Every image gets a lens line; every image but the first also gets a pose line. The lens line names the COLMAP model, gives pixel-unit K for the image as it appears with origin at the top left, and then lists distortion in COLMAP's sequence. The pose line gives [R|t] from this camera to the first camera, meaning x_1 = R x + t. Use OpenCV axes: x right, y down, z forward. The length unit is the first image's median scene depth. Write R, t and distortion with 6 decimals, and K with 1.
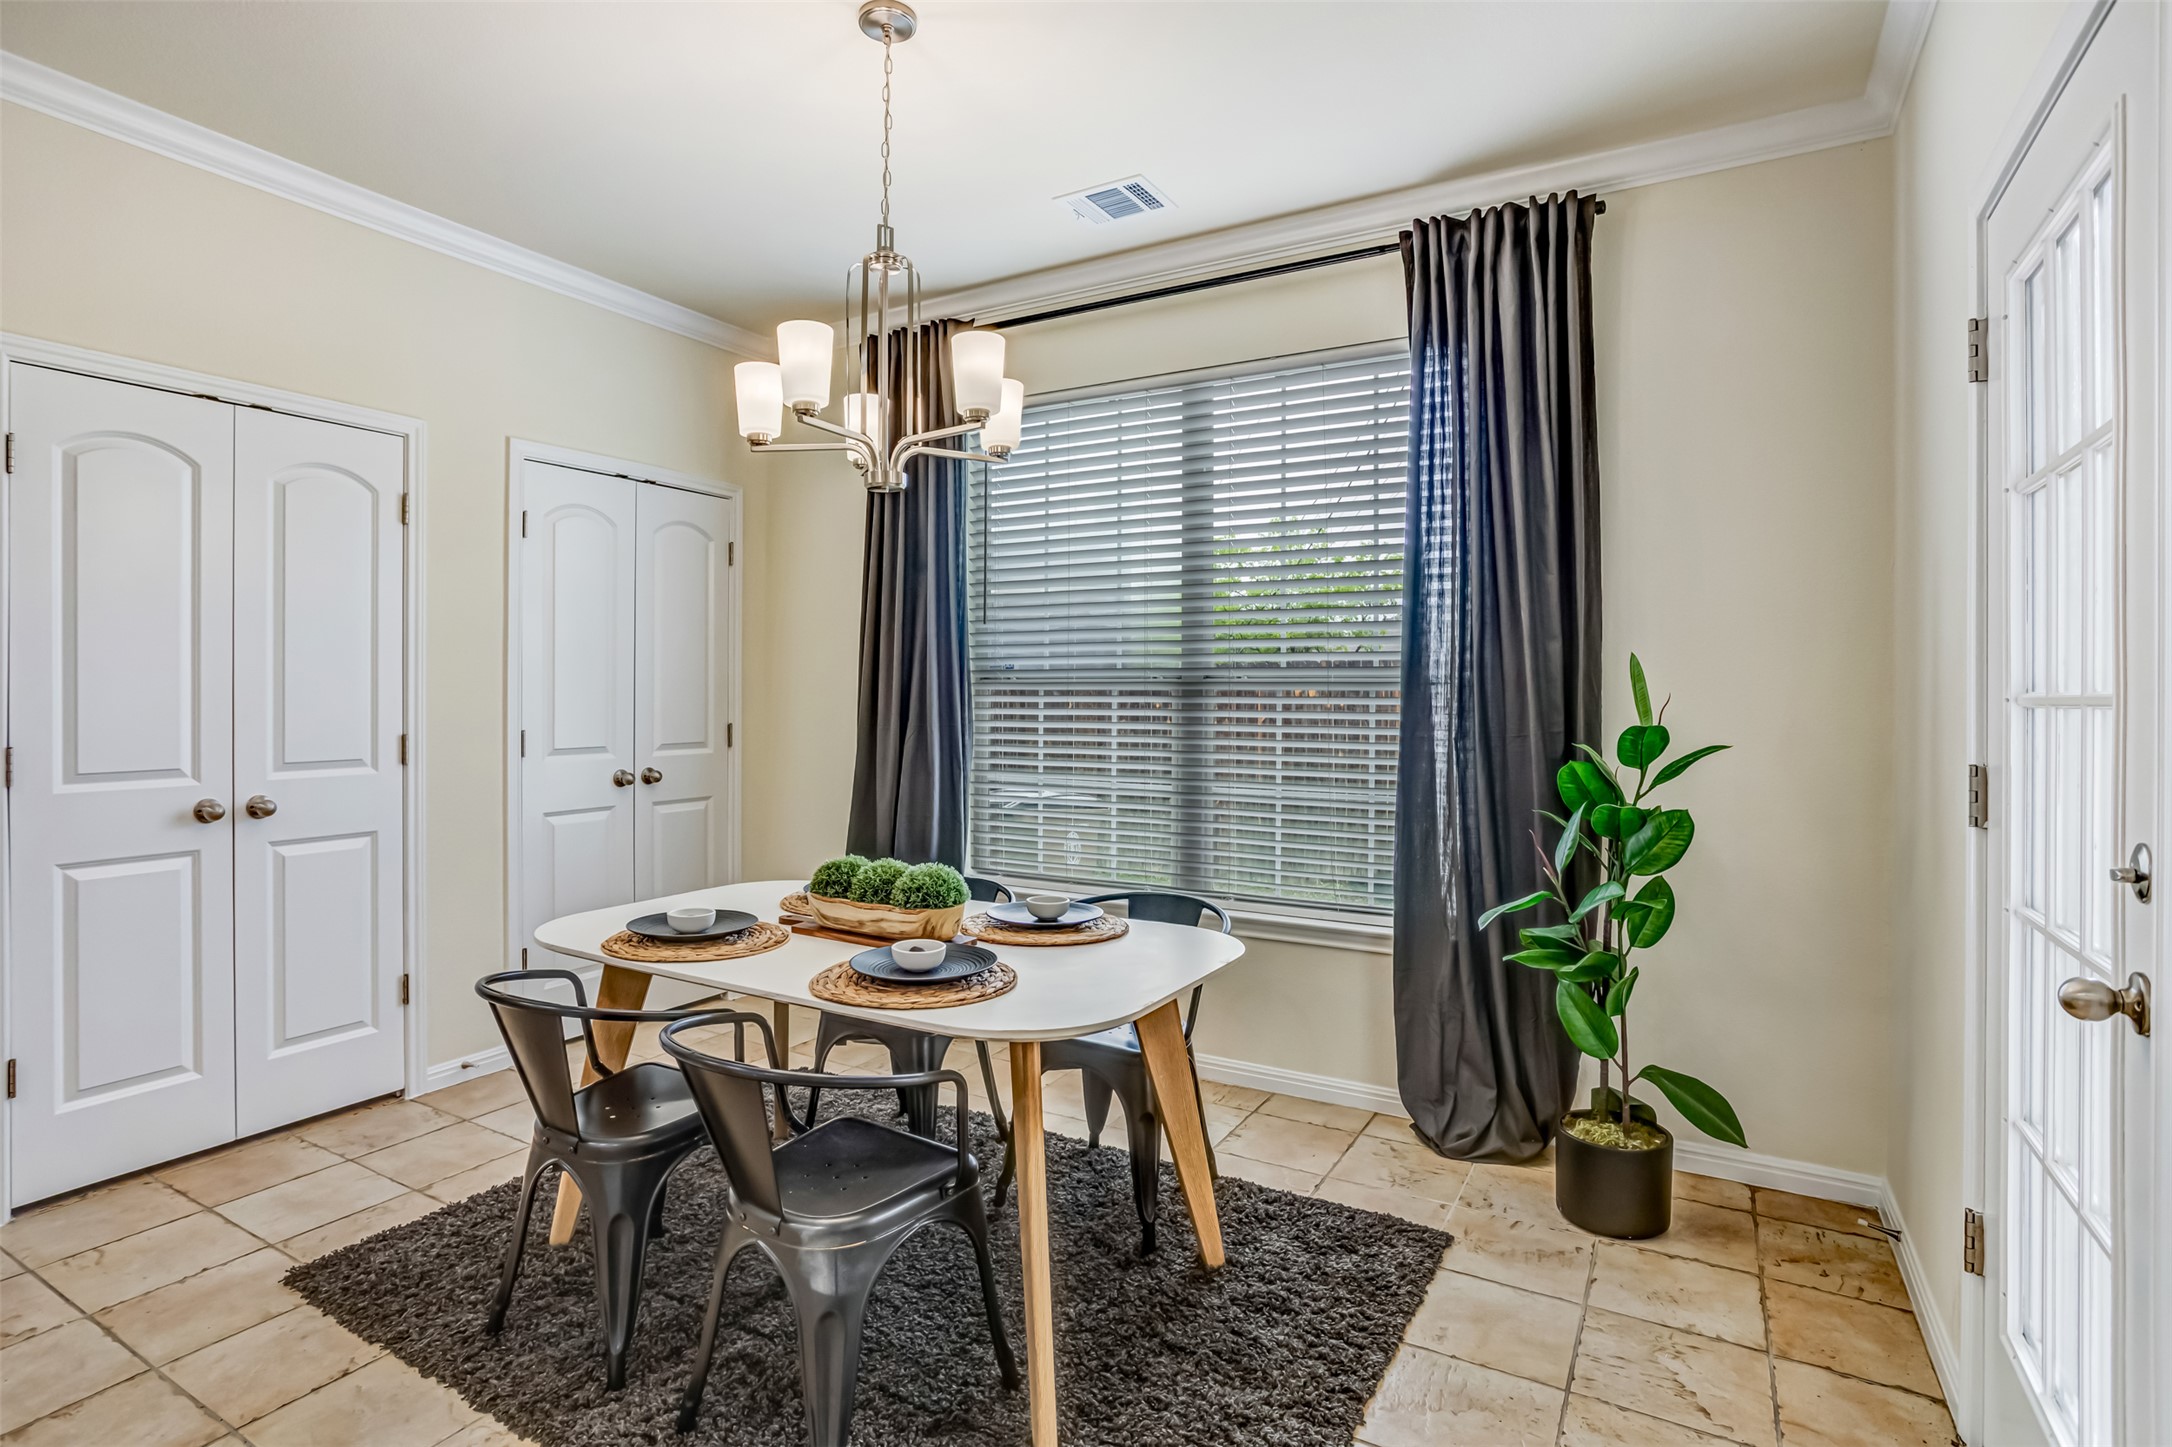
lens RADIAL K [[1091.2, 0, 1086.0], [0, 1091.2, 723.5], [0, 0, 1]] dist [-0.000212, 0.000091]
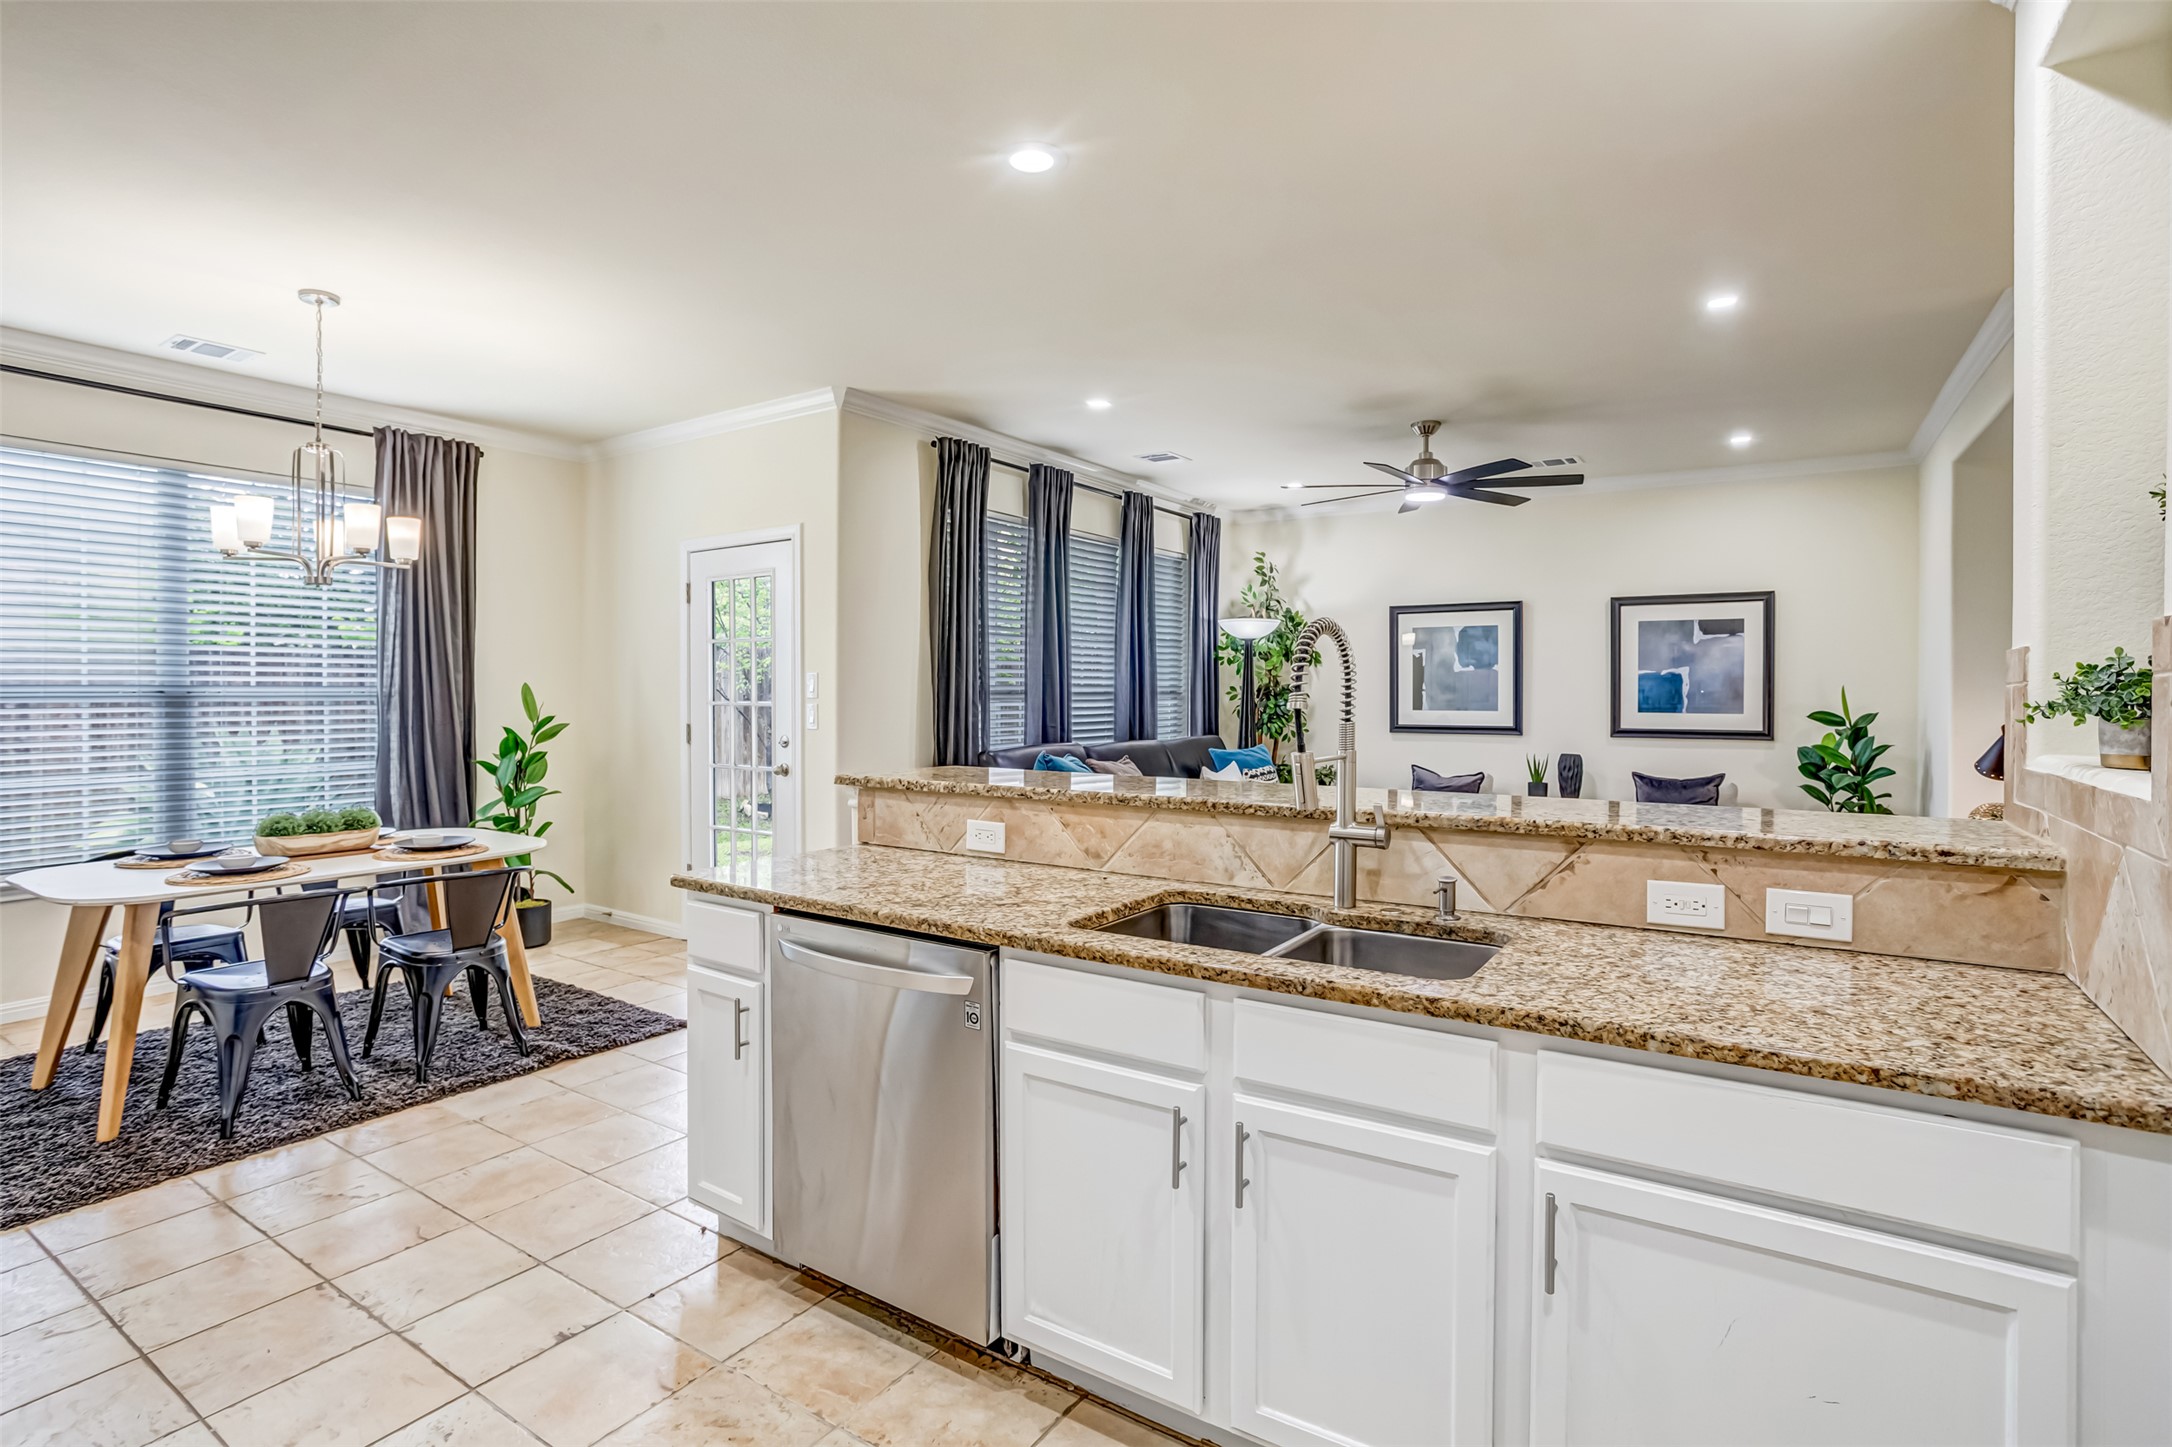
lens RADIAL K [[1091.2, 0, 1086.0], [0, 1091.2, 723.5], [0, 0, 1]] dist [-0.000212, 0.000091]
pose [[0.020789, -0.028452, 0.999379, -1.170249], [0.040431, 0.998801, 0.027595, 0.002253], [-0.998966, 0.039833, 0.021914, -0.090661]]
